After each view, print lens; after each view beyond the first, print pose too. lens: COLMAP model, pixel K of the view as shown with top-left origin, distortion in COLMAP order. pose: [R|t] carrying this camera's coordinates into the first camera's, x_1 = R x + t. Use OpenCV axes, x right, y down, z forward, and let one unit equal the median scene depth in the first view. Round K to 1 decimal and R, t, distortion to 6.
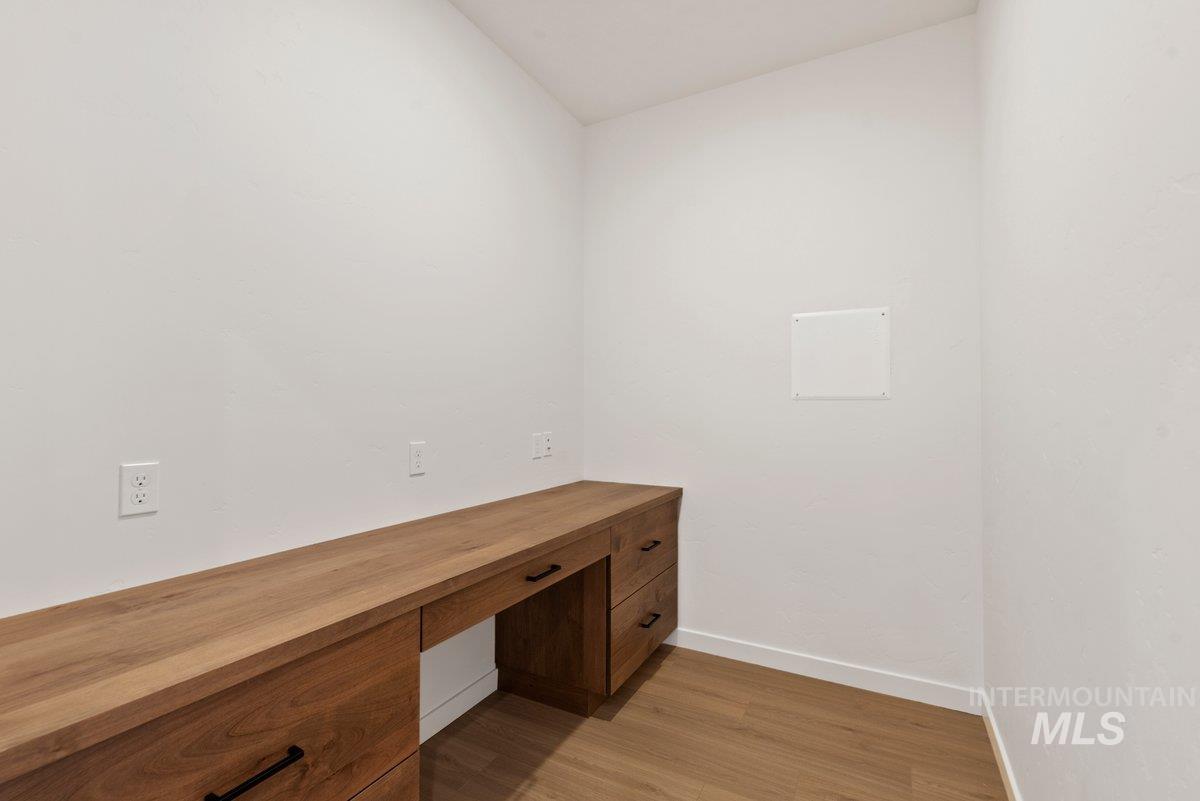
lens RADIAL K [[527.3, 0, 601.0], [0, 527.3, 403.5], [0, 0, 1]] dist [-0.000994, 0.000169]
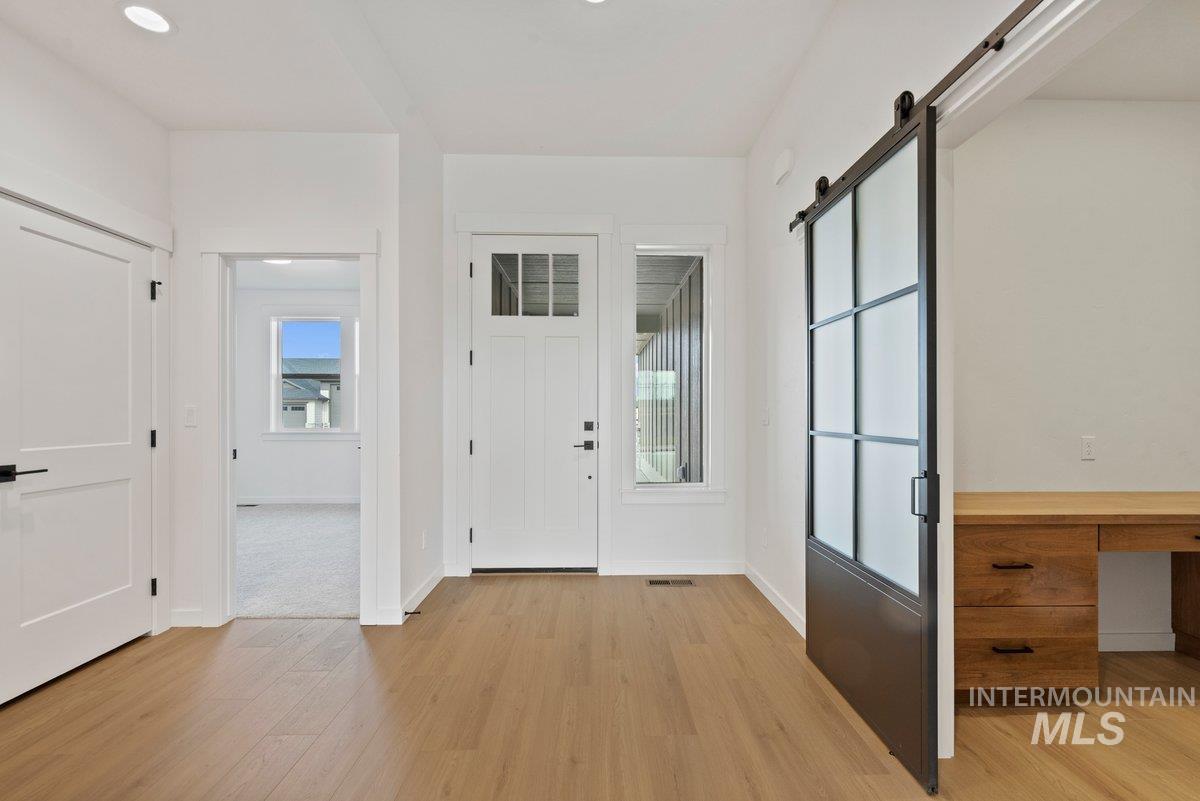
lens RADIAL K [[527.3, 0, 601.2], [0, 527.3, 406.1], [0, 0, 1]] dist [-0.000994, 0.000169]
pose [[0.496672, -0.007673, -0.867904, 0.374208], [0.007841, 0.999960, -0.004354, -0.018842], [0.867903, -0.004642, 0.496712, -1.351145]]
